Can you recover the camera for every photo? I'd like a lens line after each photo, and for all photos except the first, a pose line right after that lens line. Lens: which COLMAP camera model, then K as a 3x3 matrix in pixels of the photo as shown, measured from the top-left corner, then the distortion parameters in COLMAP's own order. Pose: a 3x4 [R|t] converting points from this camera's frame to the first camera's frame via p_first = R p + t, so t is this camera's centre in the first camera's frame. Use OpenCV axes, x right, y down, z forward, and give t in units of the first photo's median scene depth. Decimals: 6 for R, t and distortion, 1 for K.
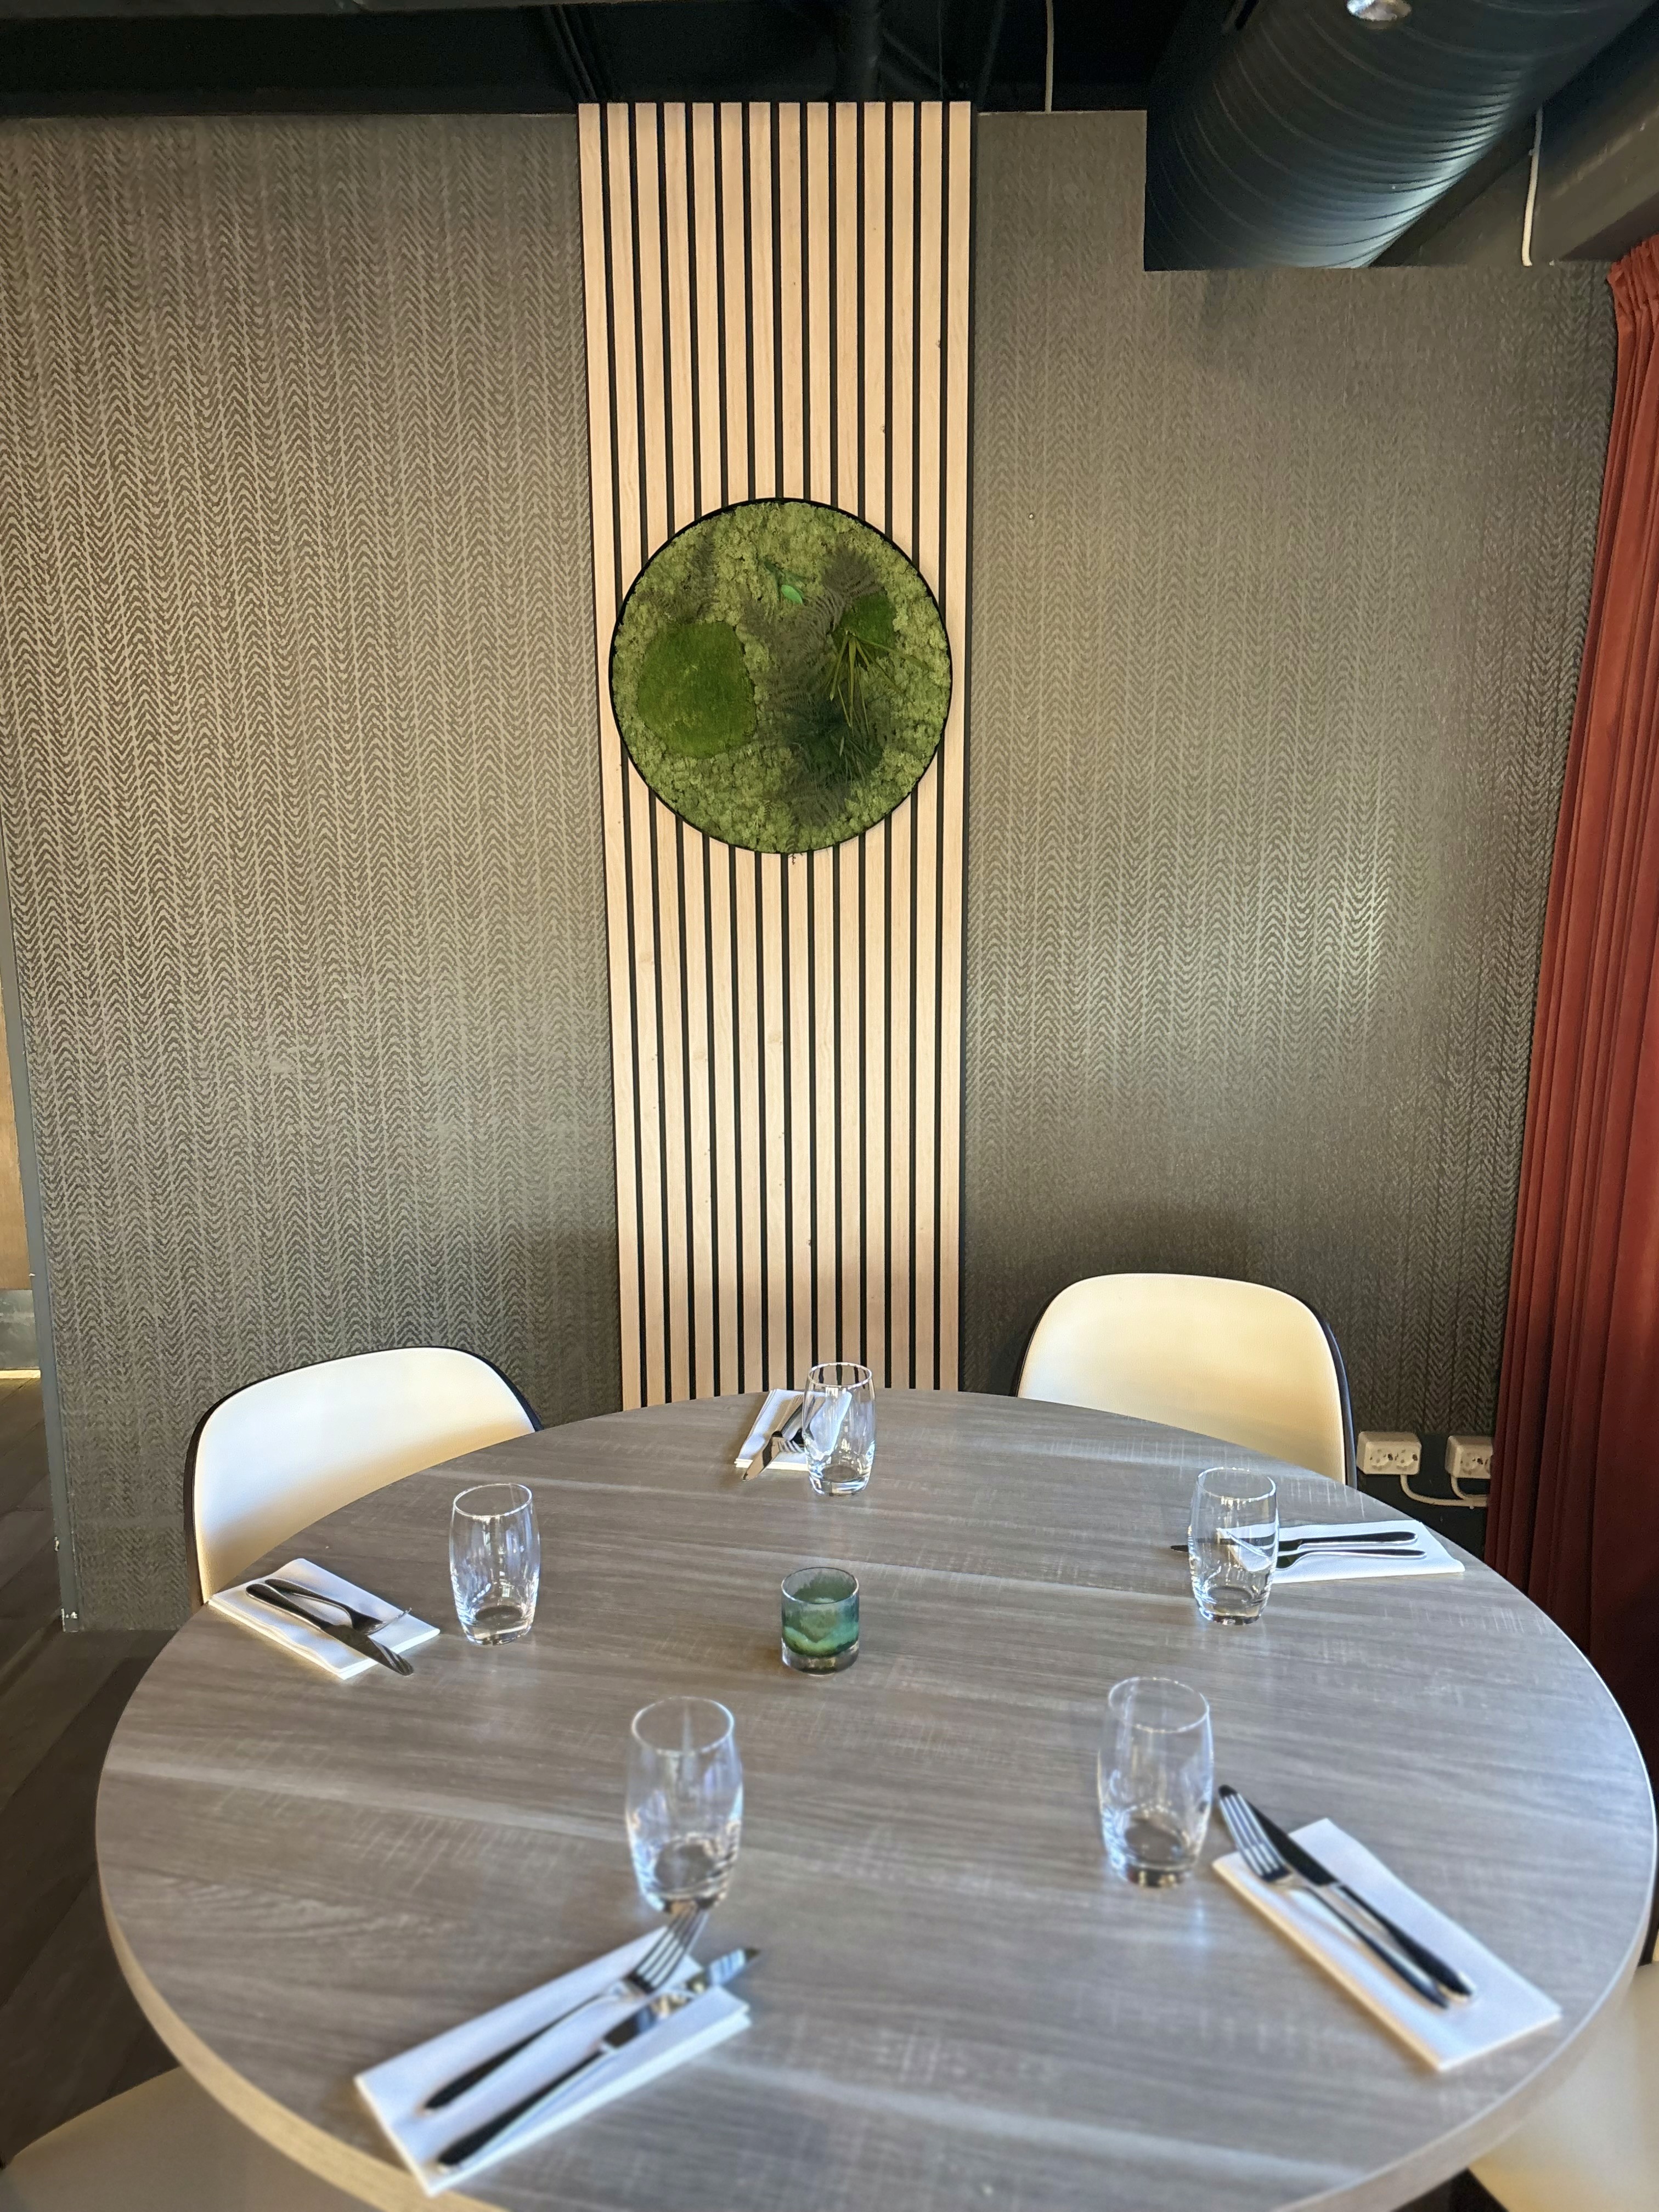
lens RADIAL K [[1682.1, 0, 828.9], [0, 1682.1, 1142.8], [0, 0, 1]] dist [0.110248, -0.111873]
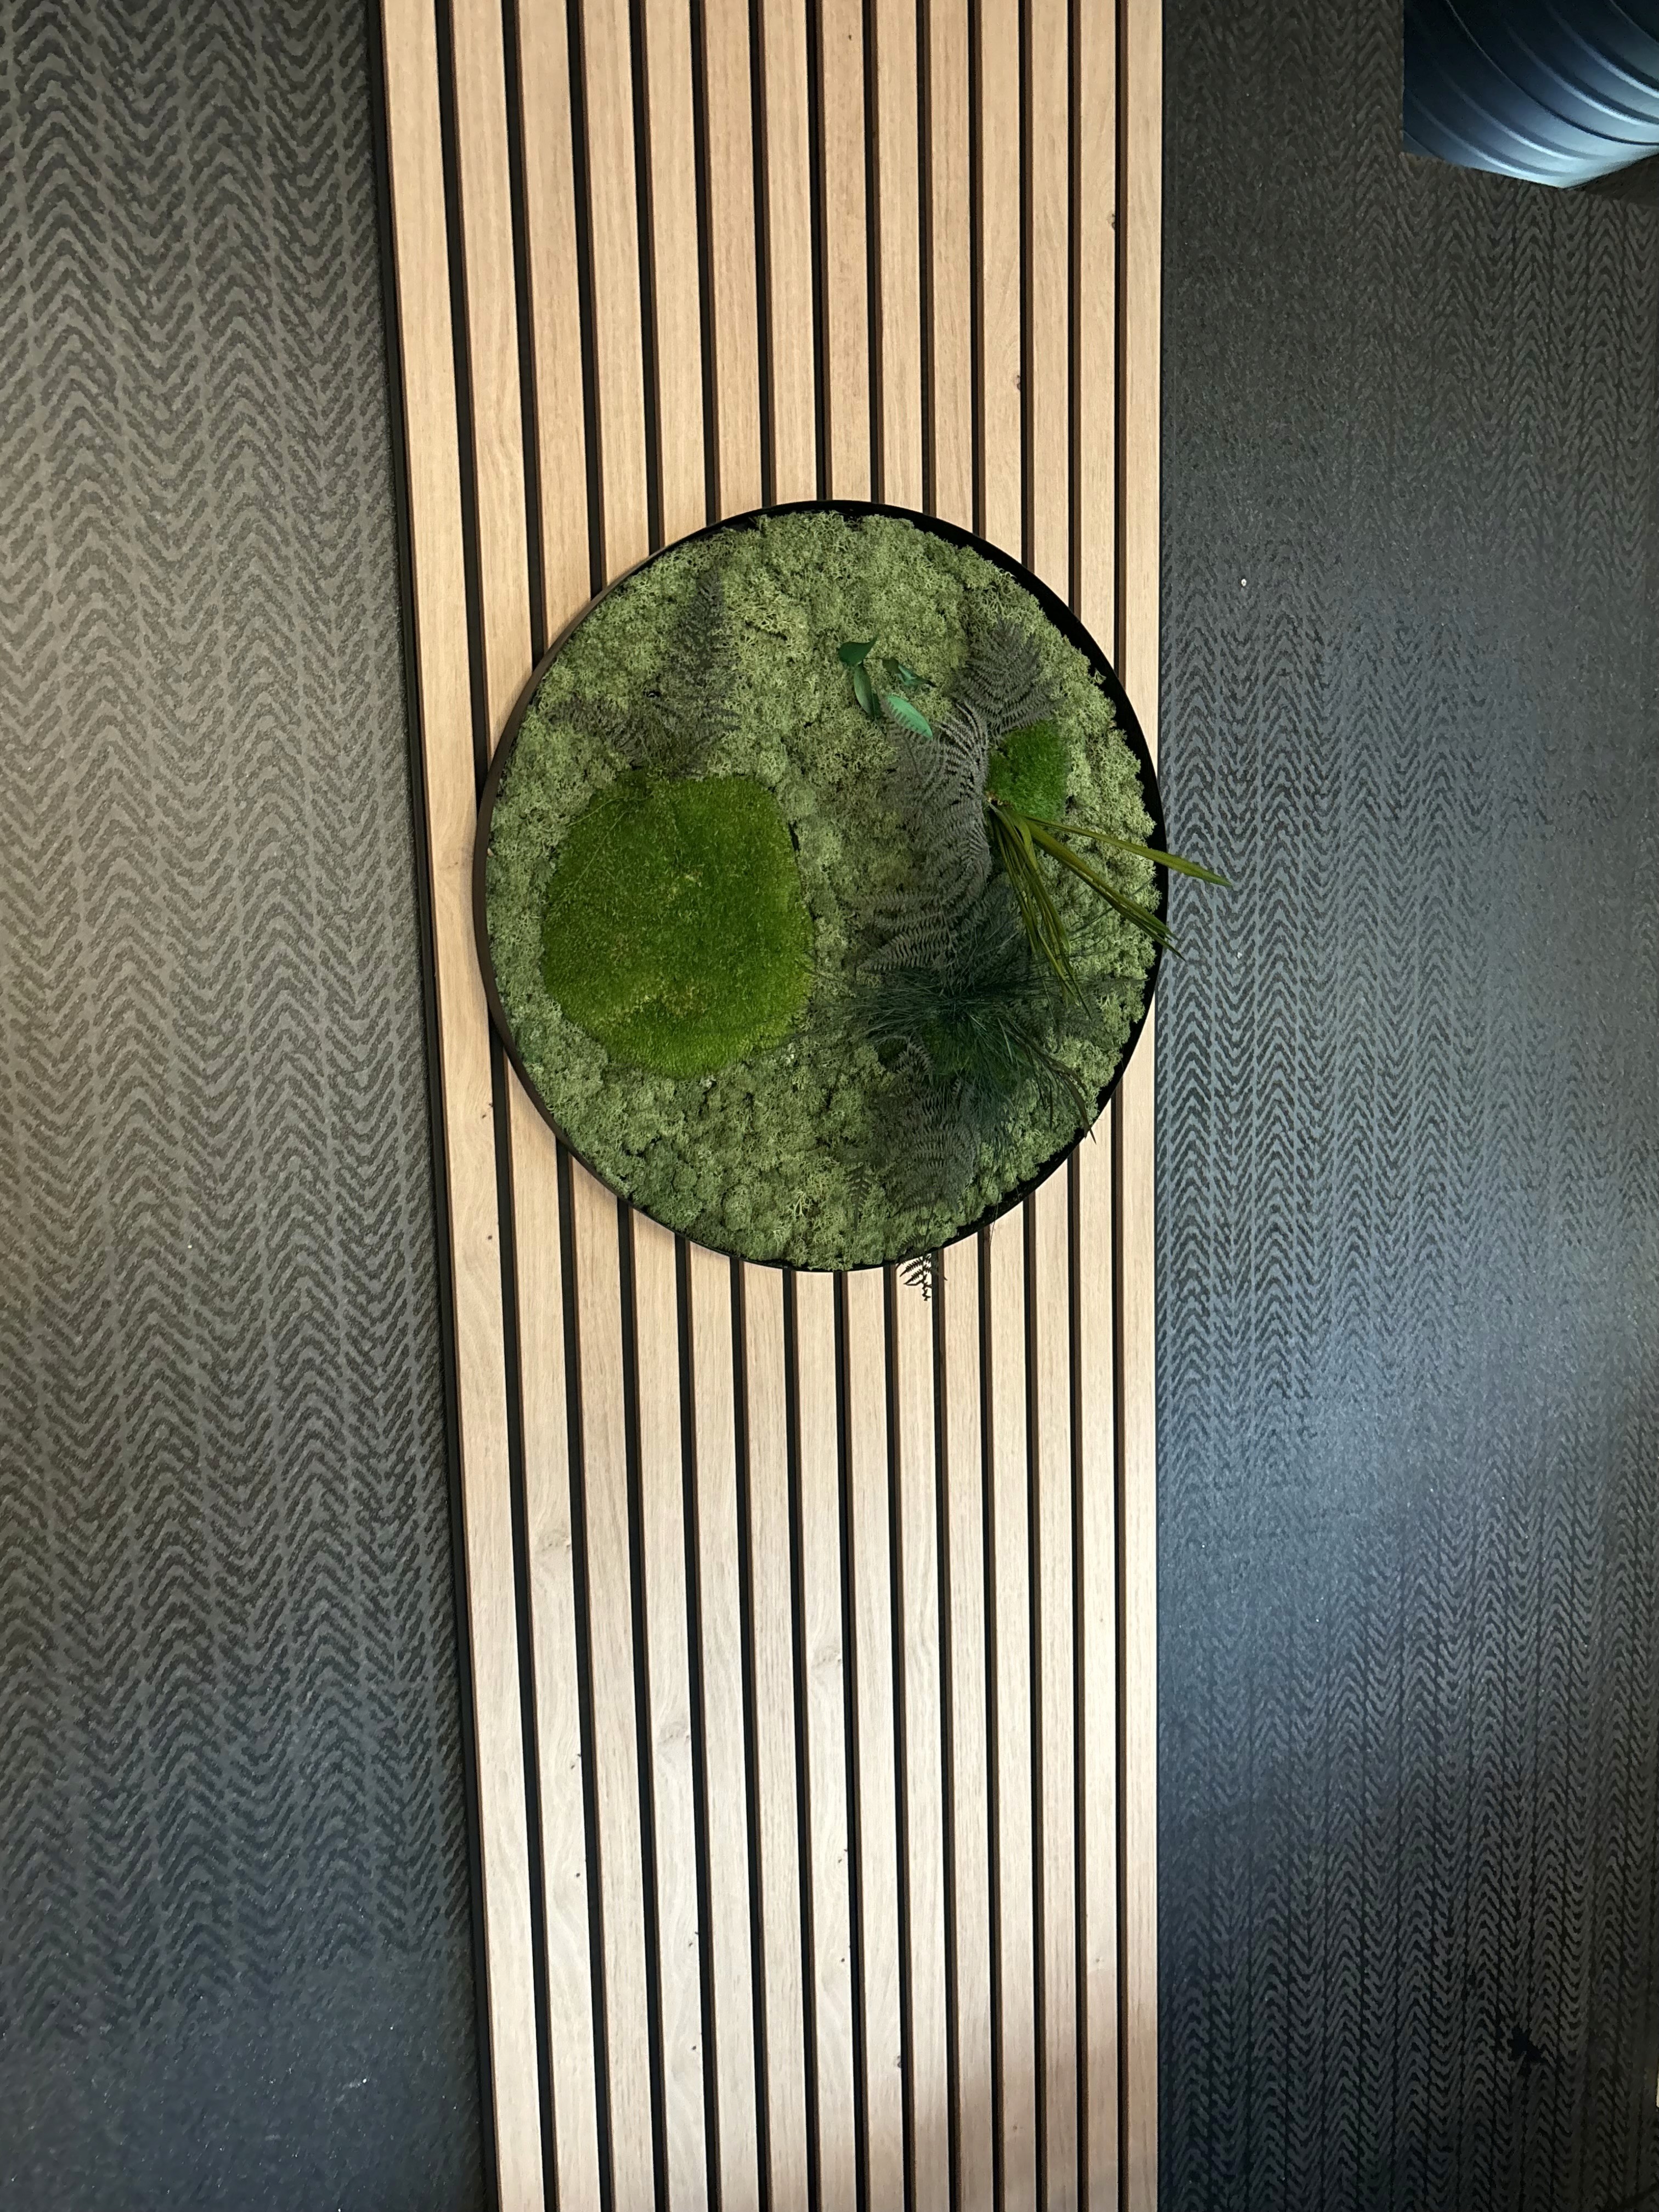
lens RADIAL K [[1682.1, 0, 828.9], [0, 1682.1, 1142.8], [0, 0, 1]] dist [0.110248, -0.111873]
pose [[0.892276, -0.083819, 0.443641, -0.236783], [0.115944, 0.992202, -0.045734, -0.187306], [-0.436348, 0.092245, 0.895037, 0.600182]]
